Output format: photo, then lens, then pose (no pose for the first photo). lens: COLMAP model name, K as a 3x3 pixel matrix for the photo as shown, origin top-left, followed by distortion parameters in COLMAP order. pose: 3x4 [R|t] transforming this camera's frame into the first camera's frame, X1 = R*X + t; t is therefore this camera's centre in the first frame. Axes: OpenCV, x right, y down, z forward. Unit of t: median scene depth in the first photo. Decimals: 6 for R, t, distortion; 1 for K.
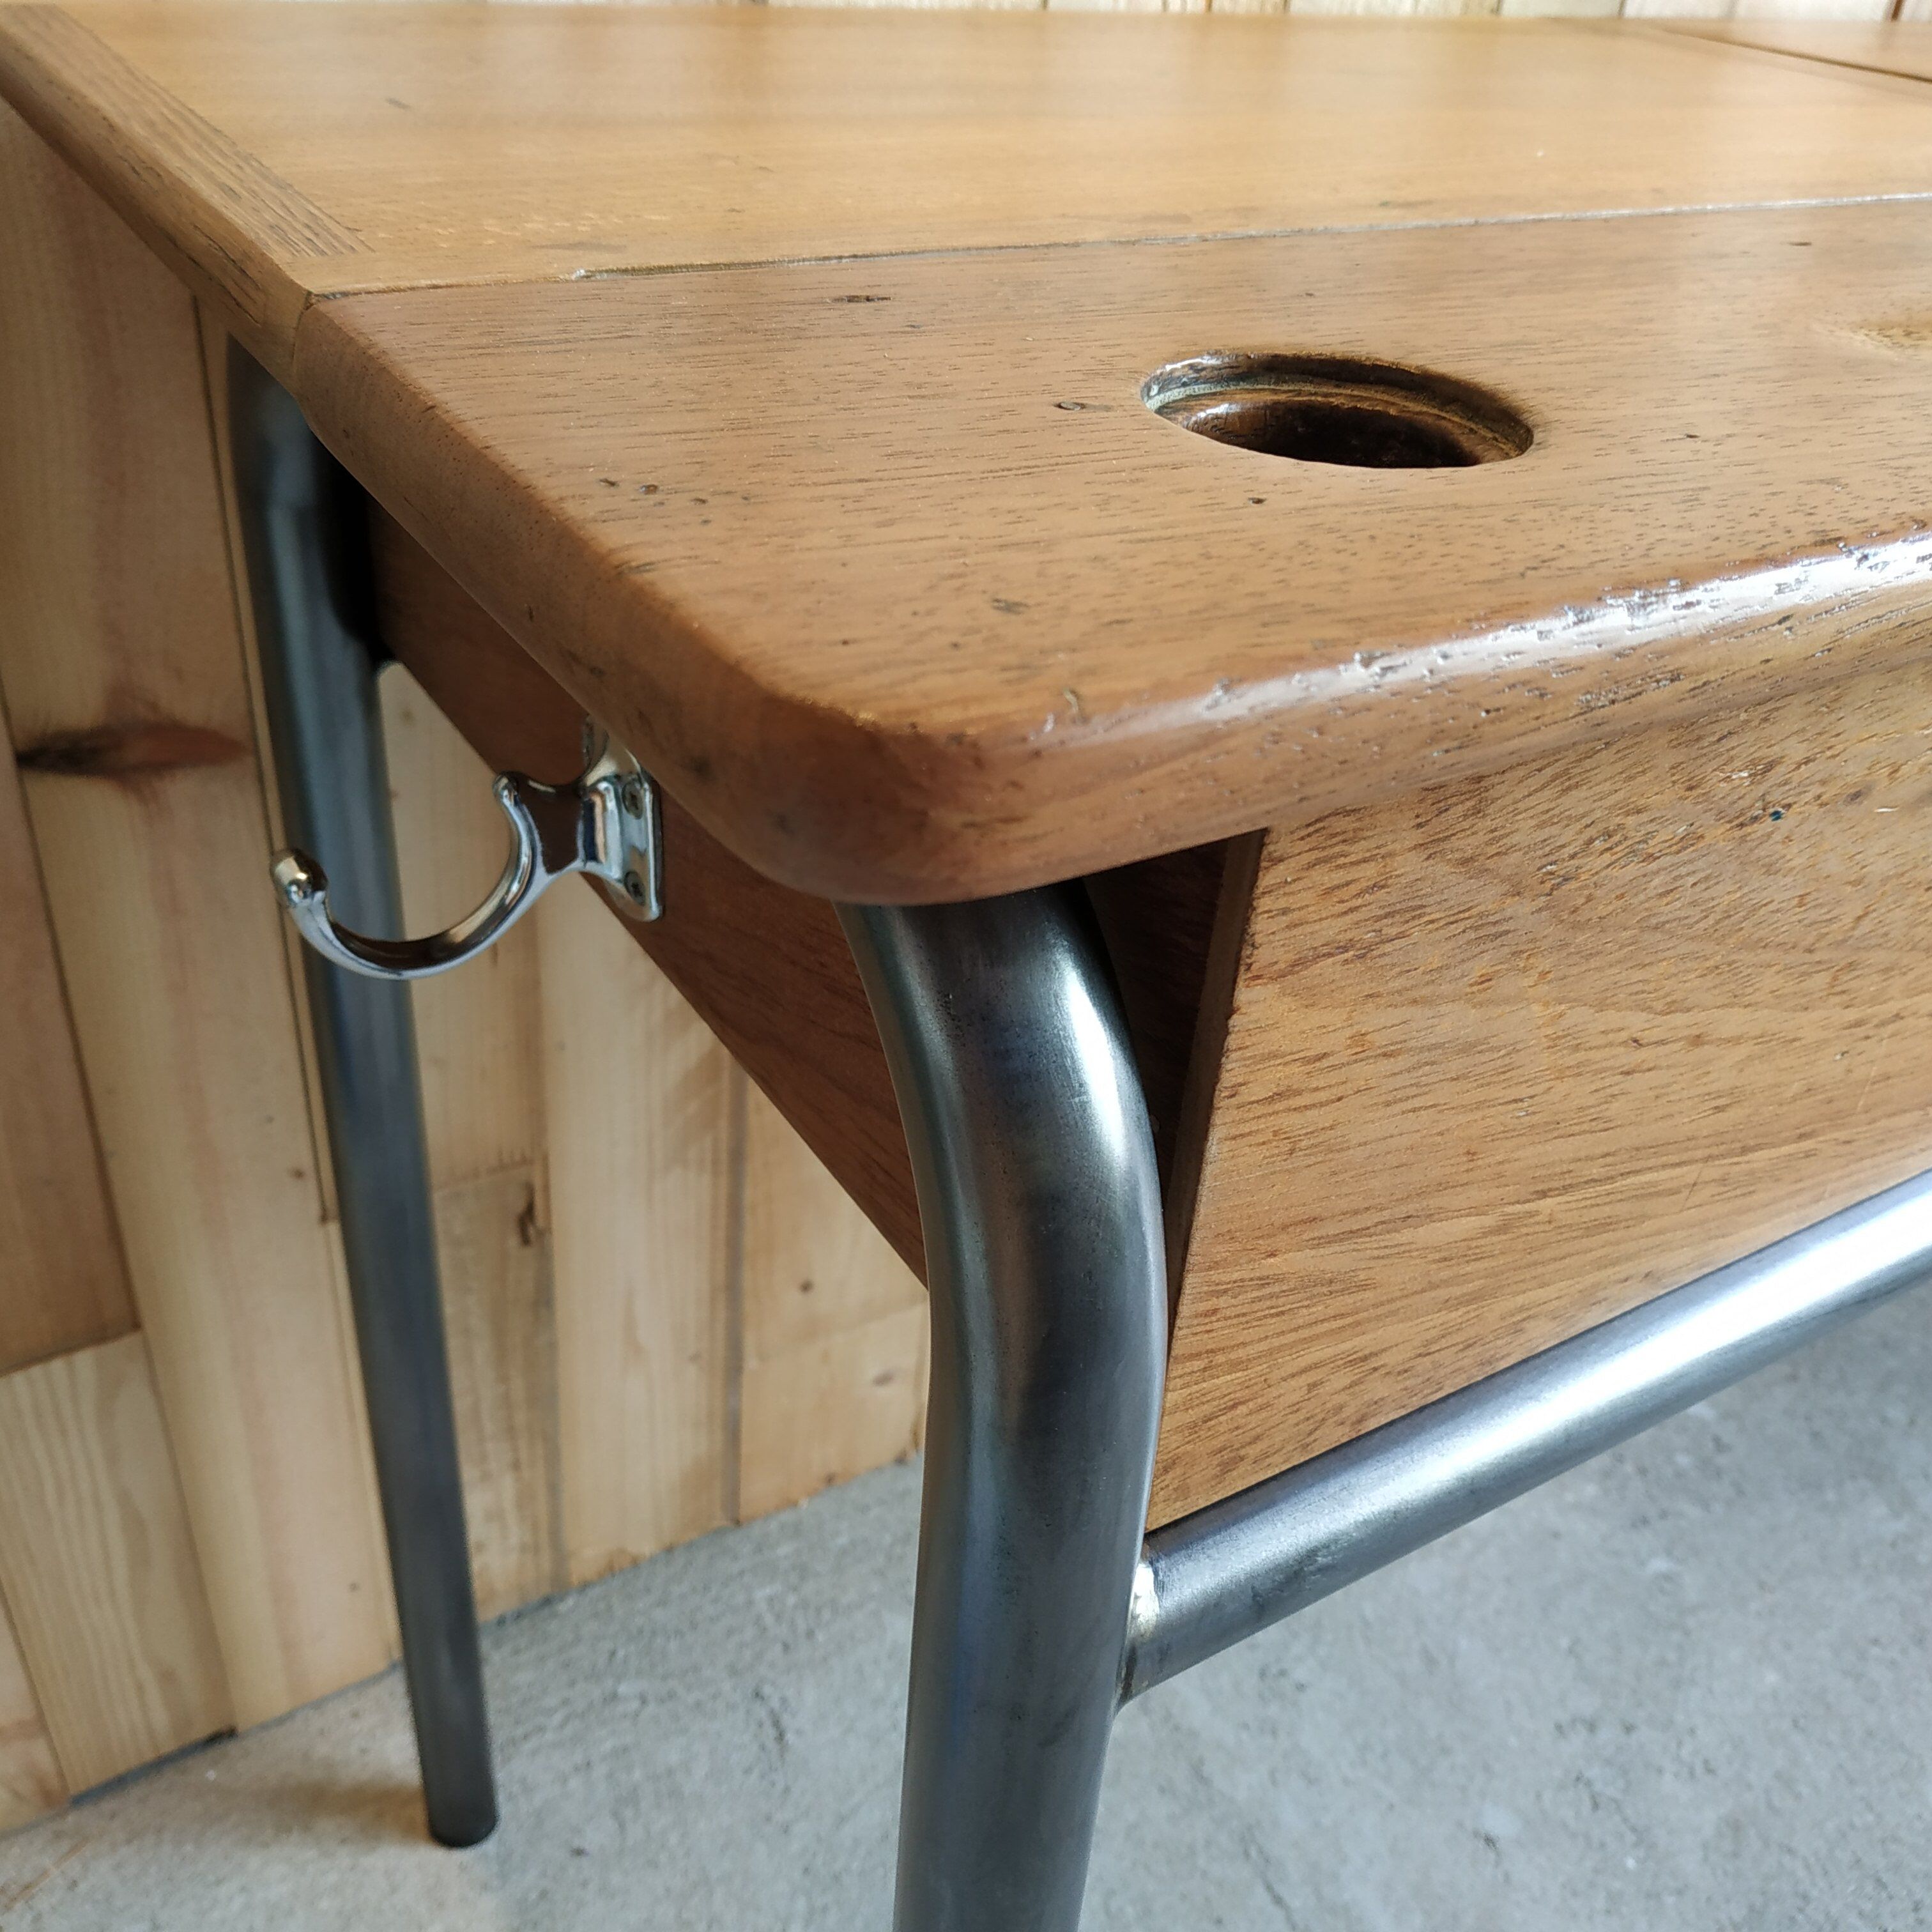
lens RADIAL K [[1930.7, 0, 951.5], [0, 1930.7, 966.5], [0, 0, 1]] dist [-0.005042, 0.000000]
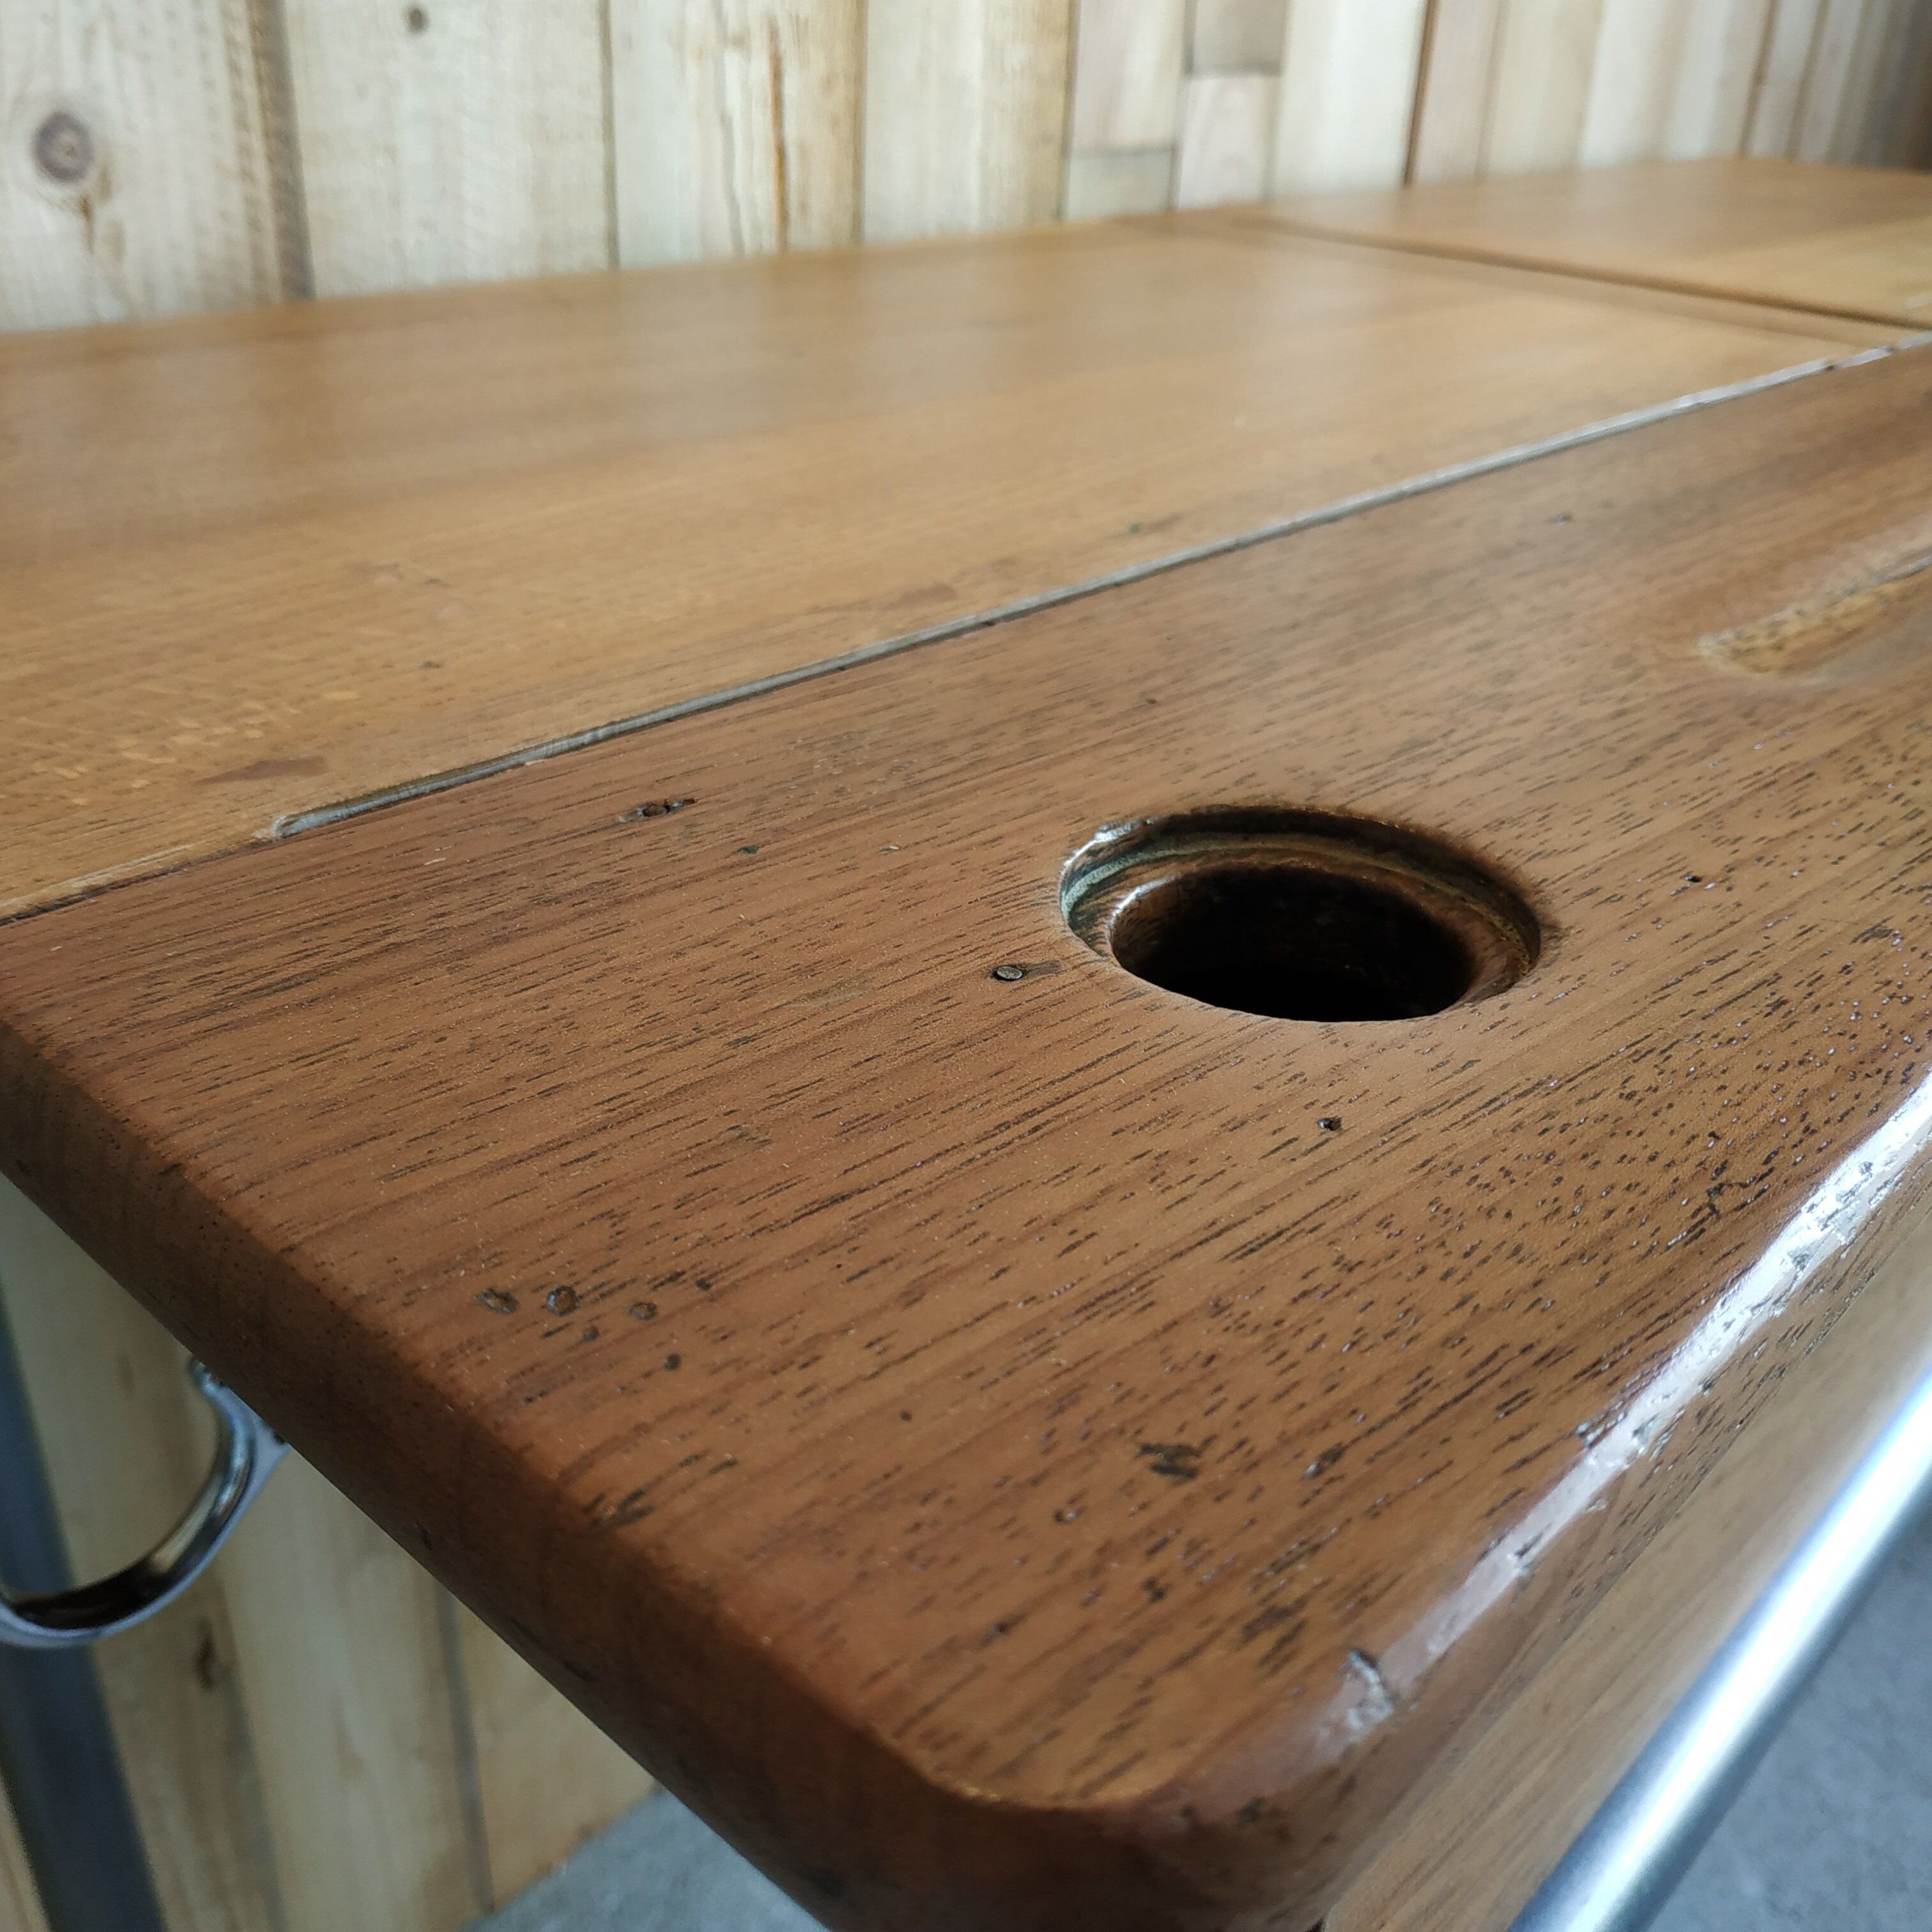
lens RADIAL K [[1930.7, 0, 972.5], [0, 1930.7, 966.6], [0, 0, 1]] dist [-0.005042, 0.000000]
pose [[0.962638, -0.154168, 0.222620, -0.105453], [0.169077, 0.984363, -0.049424, -0.213773], [-0.211519, 0.085217, 0.973652, 0.200655]]
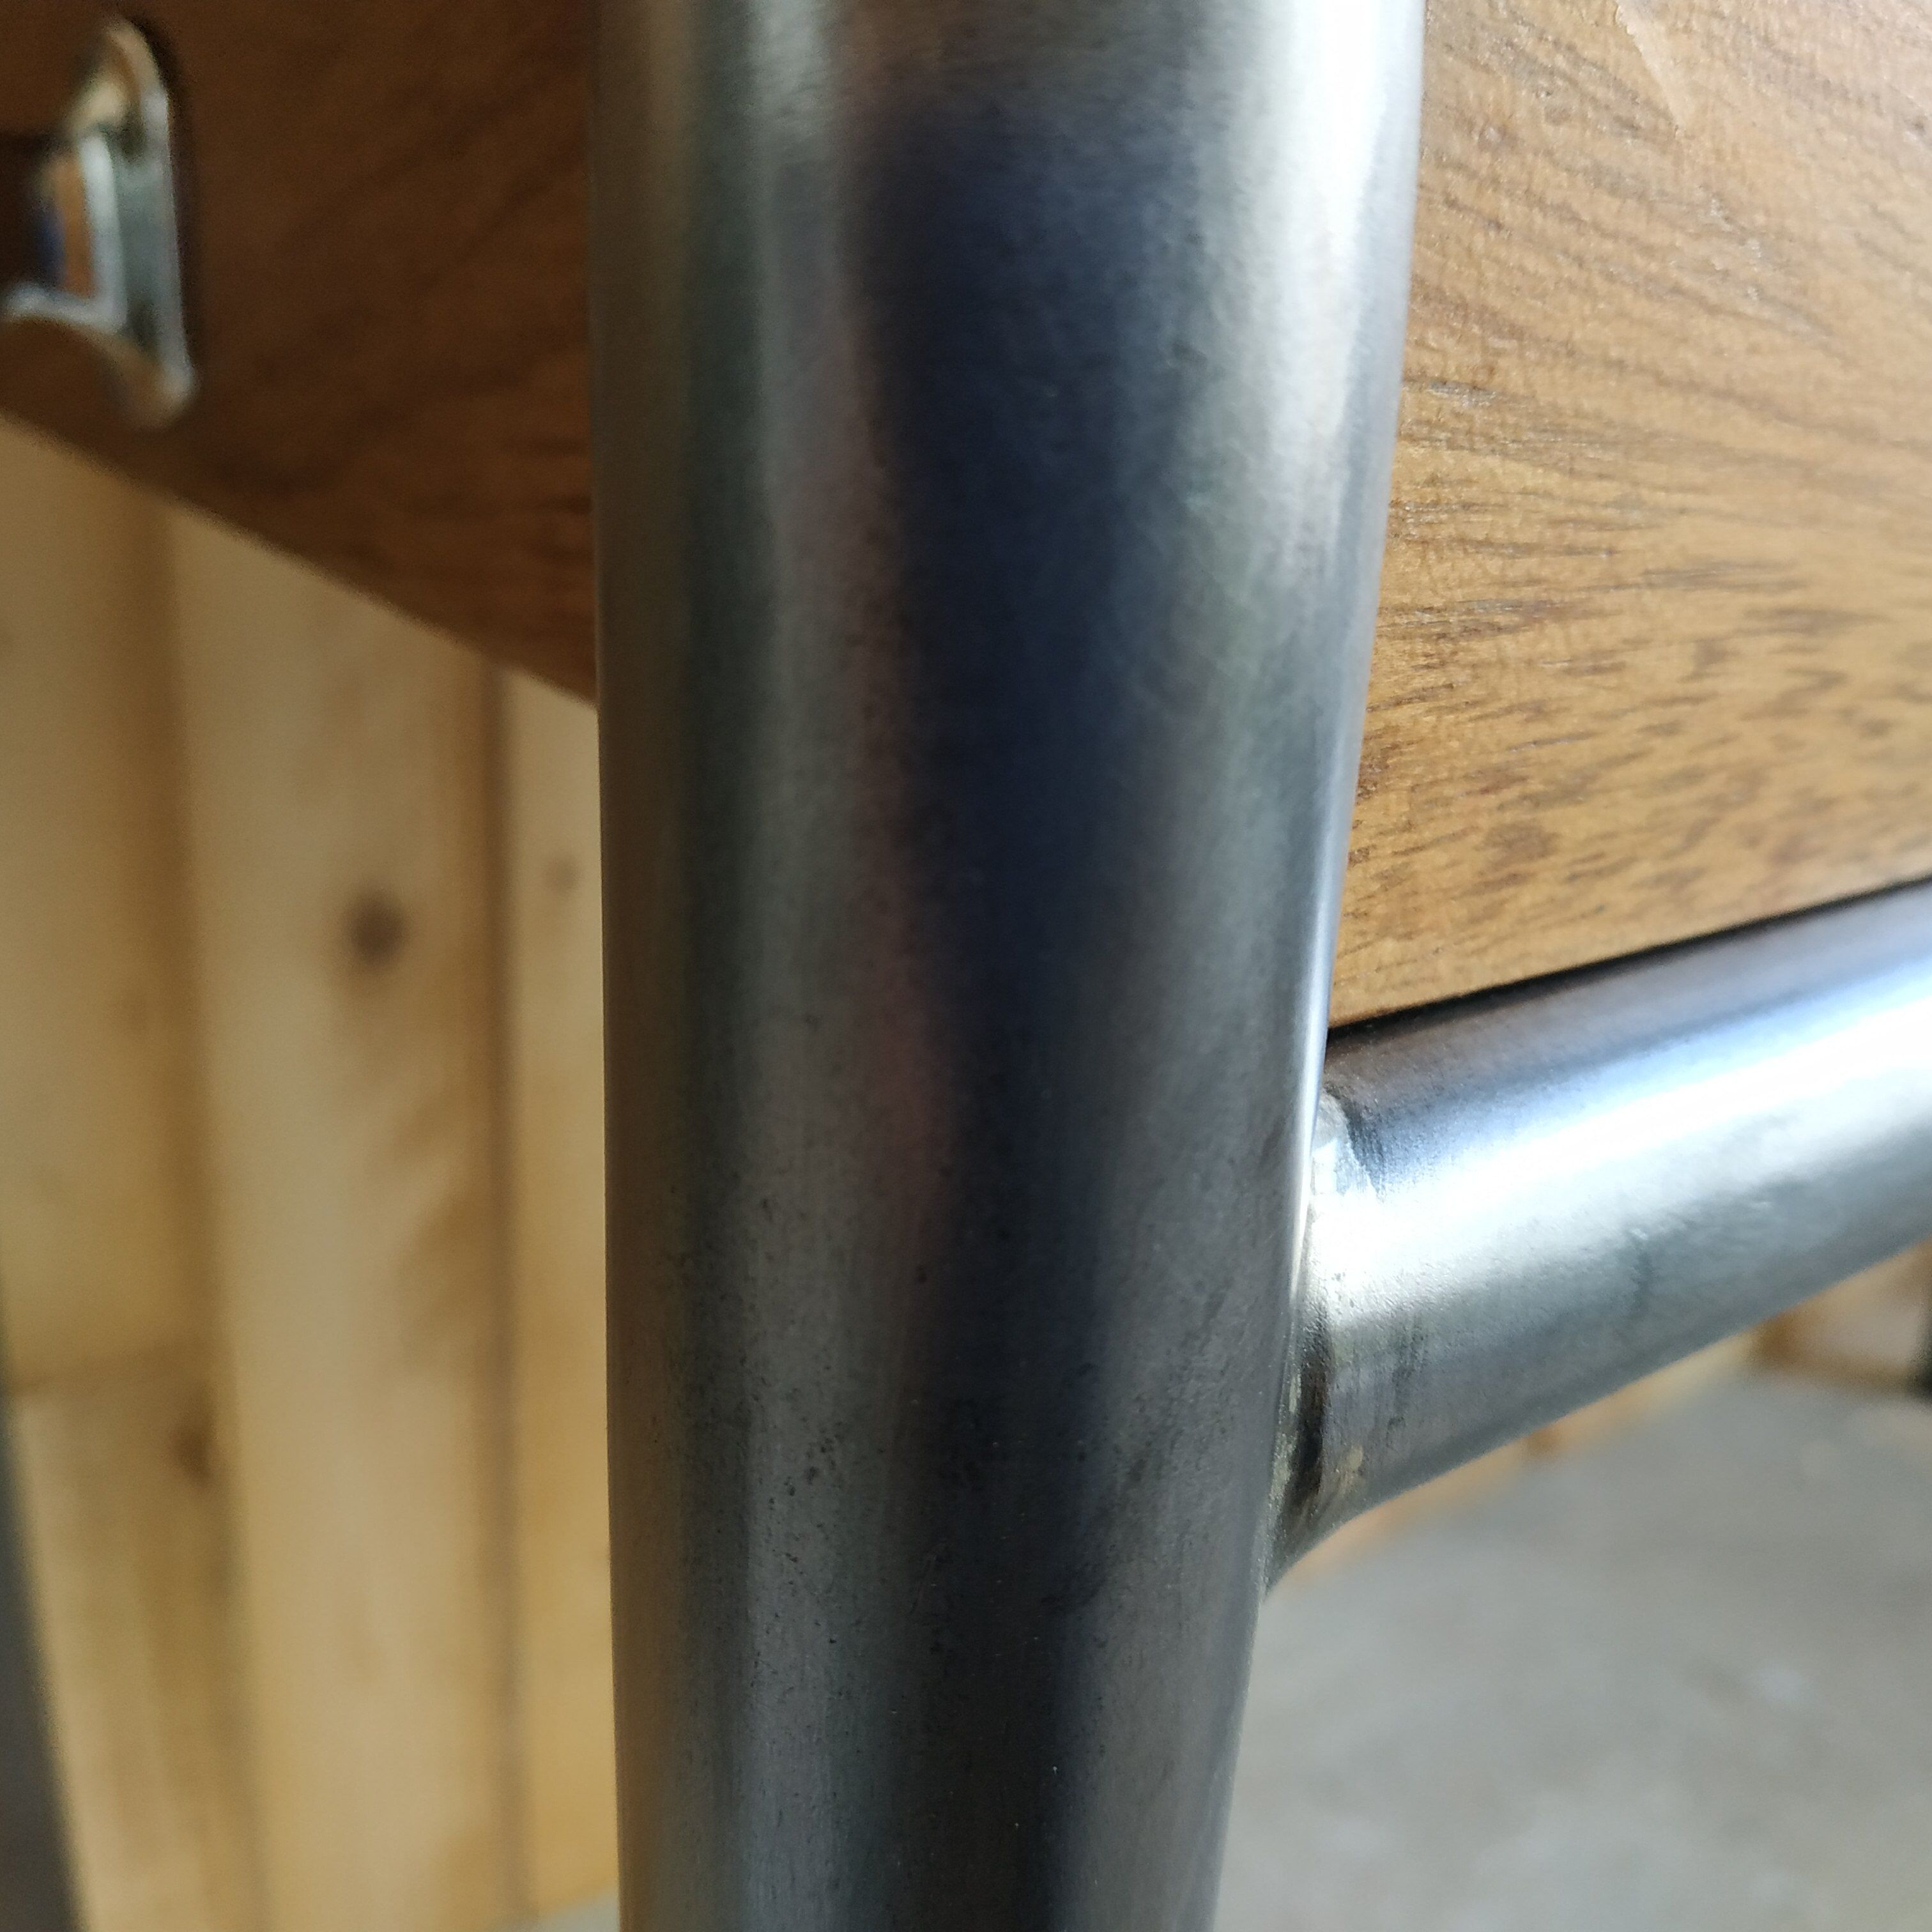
lens RADIAL K [[1930.7, 0, 966.6], [0, 1930.7, 963.8], [0, 0, 1]] dist [-0.005042, 0.000000]
pose [[0.995193, -0.037210, 0.090593, 0.013068], [0.056572, 0.973493, -0.221611, 0.389658], [-0.079945, 0.225671, 0.970918, 0.747505]]
